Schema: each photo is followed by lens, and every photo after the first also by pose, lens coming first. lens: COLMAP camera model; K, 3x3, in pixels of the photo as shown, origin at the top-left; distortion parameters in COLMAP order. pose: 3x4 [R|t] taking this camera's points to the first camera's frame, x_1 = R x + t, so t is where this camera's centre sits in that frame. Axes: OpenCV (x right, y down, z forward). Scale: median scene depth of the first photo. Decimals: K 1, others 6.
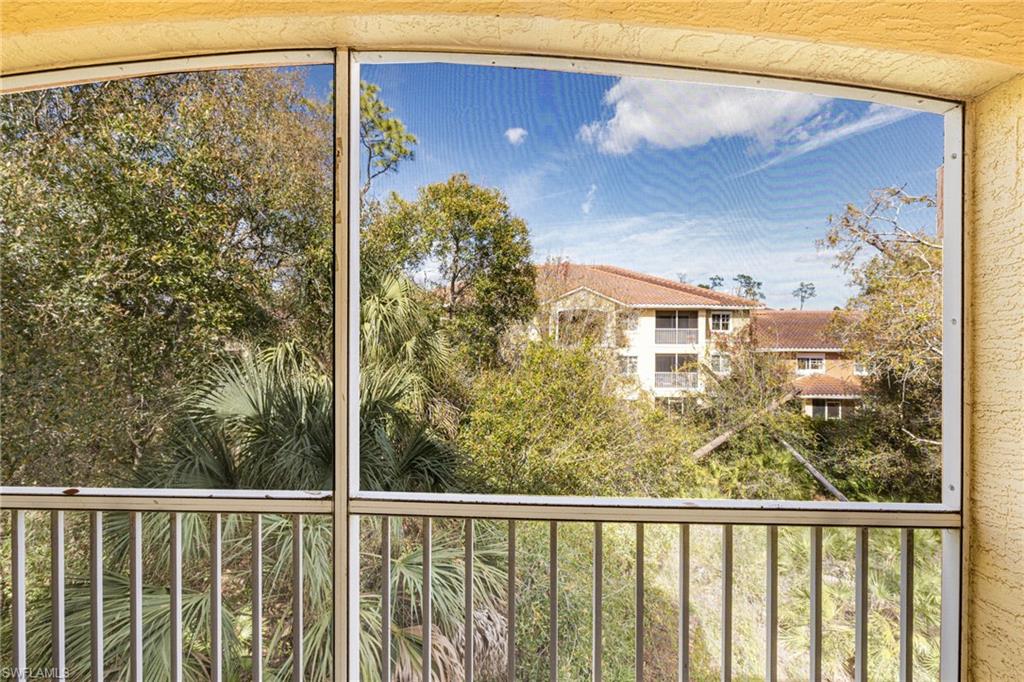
lens RADIAL K [[462.7, 0, 503.1], [0, 462.7, 326.3], [0, 0, 1]] dist [-0.002778, -0.000150]
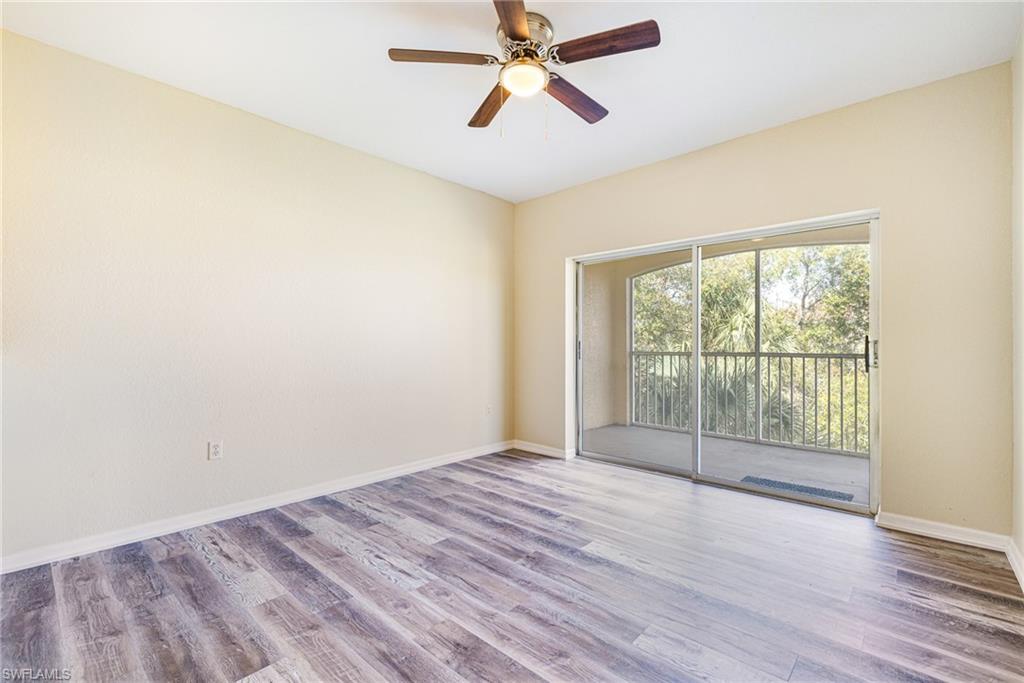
lens RADIAL K [[453.2, 0, 517.4], [0, 453.2, 342.4], [0, 0, 1]] dist [0.000784, 0.000590]
pose [[0.773217, -0.006343, -0.634110, 0.044250], [-0.003010, 0.999902, -0.013672, 0.023797], [0.634135, 0.012481, 0.773122, -0.267946]]
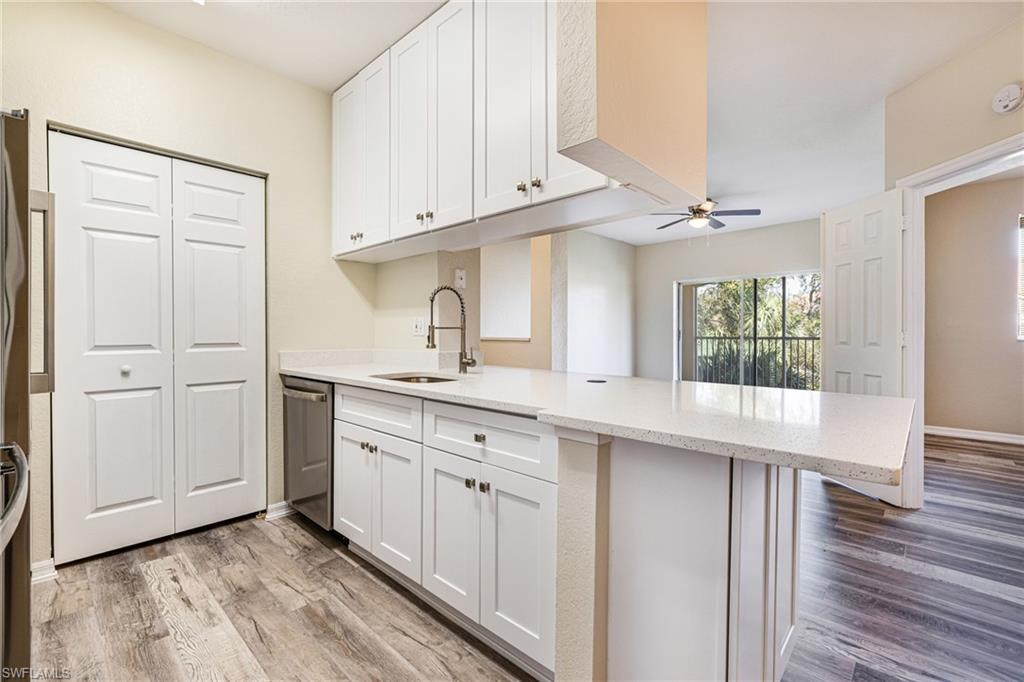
lens RADIAL K [[450.3, 0, 515.4], [0, 450.3, 336.4], [0, 0, 1]] dist [0.000044, -0.000218]
pose [[0.762078, 0.002370, -0.647481, 0.063949], [-0.002846, 0.999996, 0.000310, 0.025175], [0.647479, 0.001606, 0.762082, -0.456074]]
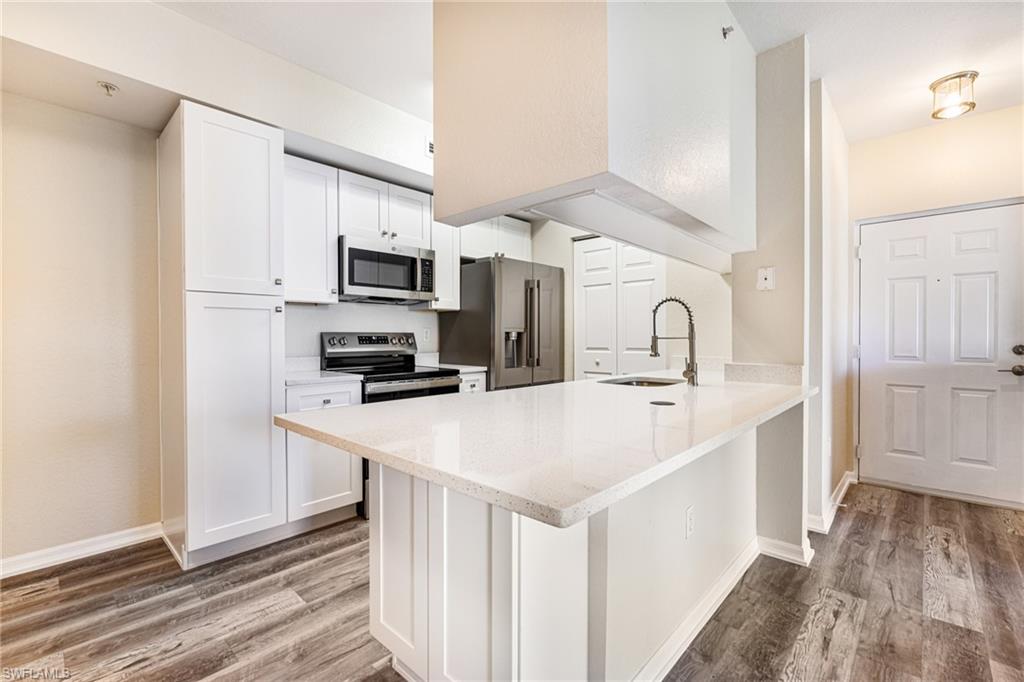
lens RADIAL K [[443.7, 0, 515.0], [0, 443.7, 339.1], [0, 0, 1]] dist [-0.000359, -0.000170]
pose [[-0.639605, -0.001748, -0.768702, 0.093207], [-0.008267, 0.999955, 0.004604, 0.023240], [0.768659, 0.009299, -0.639591, -0.335380]]
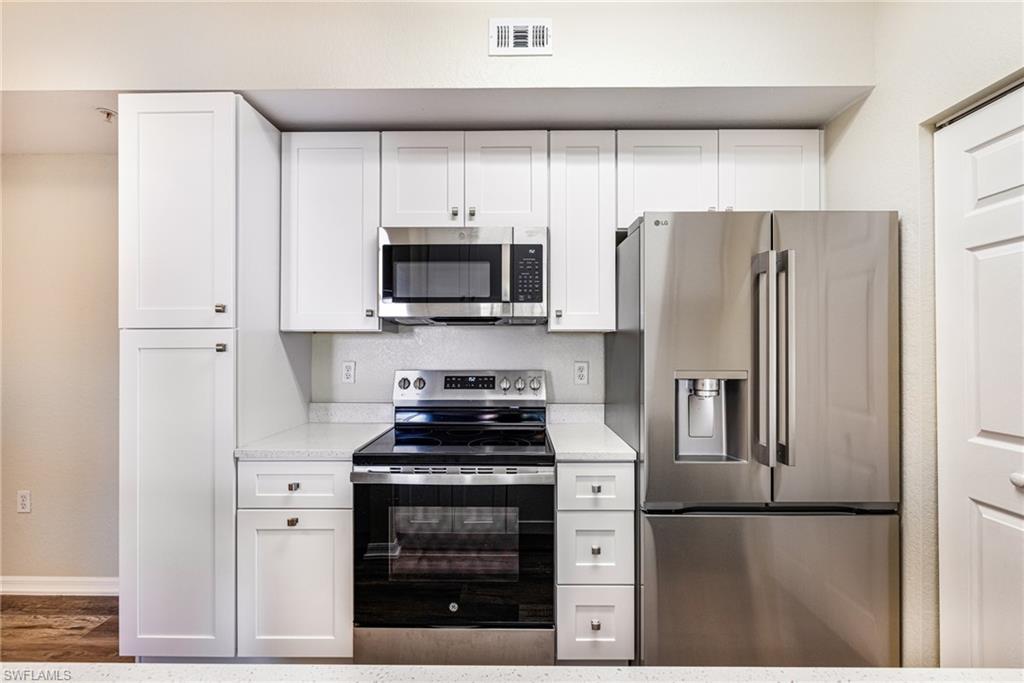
lens RADIAL K [[447.2, 0, 513.7], [0, 447.2, 341.0], [0, 0, 1]] dist [-0.002422, -0.000134]
pose [[-0.999148, -0.007857, -0.040510, -0.008662], [-0.007702, 0.999962, -0.003990, 0.014941], [0.040539, -0.003675, -0.999171, -0.373997]]
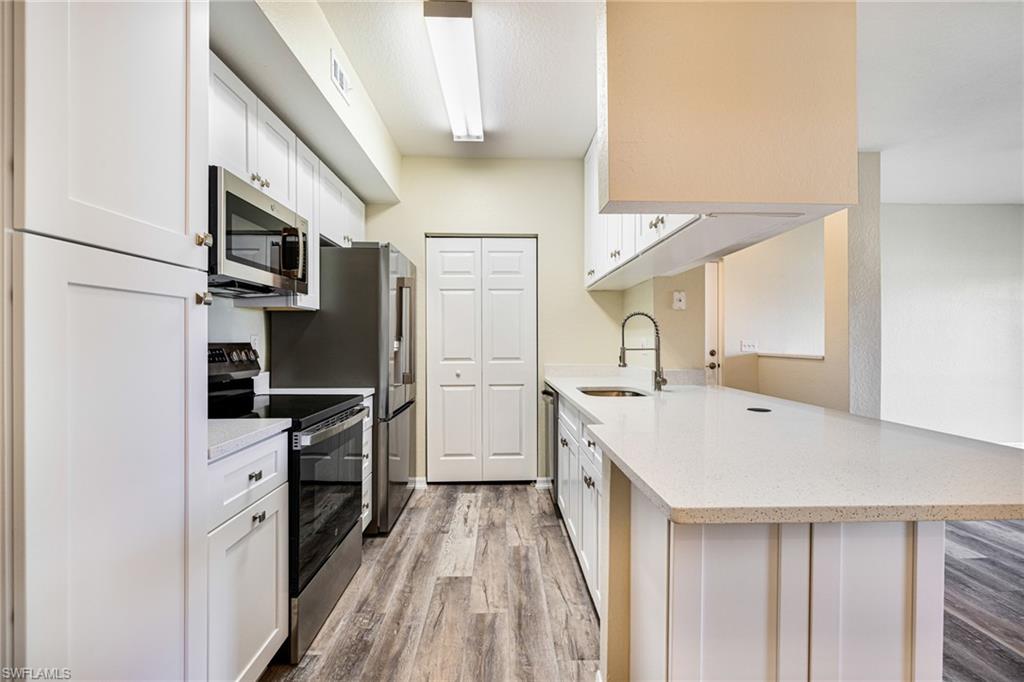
lens RADIAL K [[447.2, 0, 513.7], [0, 447.2, 340.5], [0, 0, 1]] dist [-0.002422, -0.000134]
pose [[0.080629, -0.006986, -0.996720, 0.101103], [-0.005555, 0.999957, -0.007459, 0.021727], [0.996729, 0.006138, 0.080587, -0.425665]]
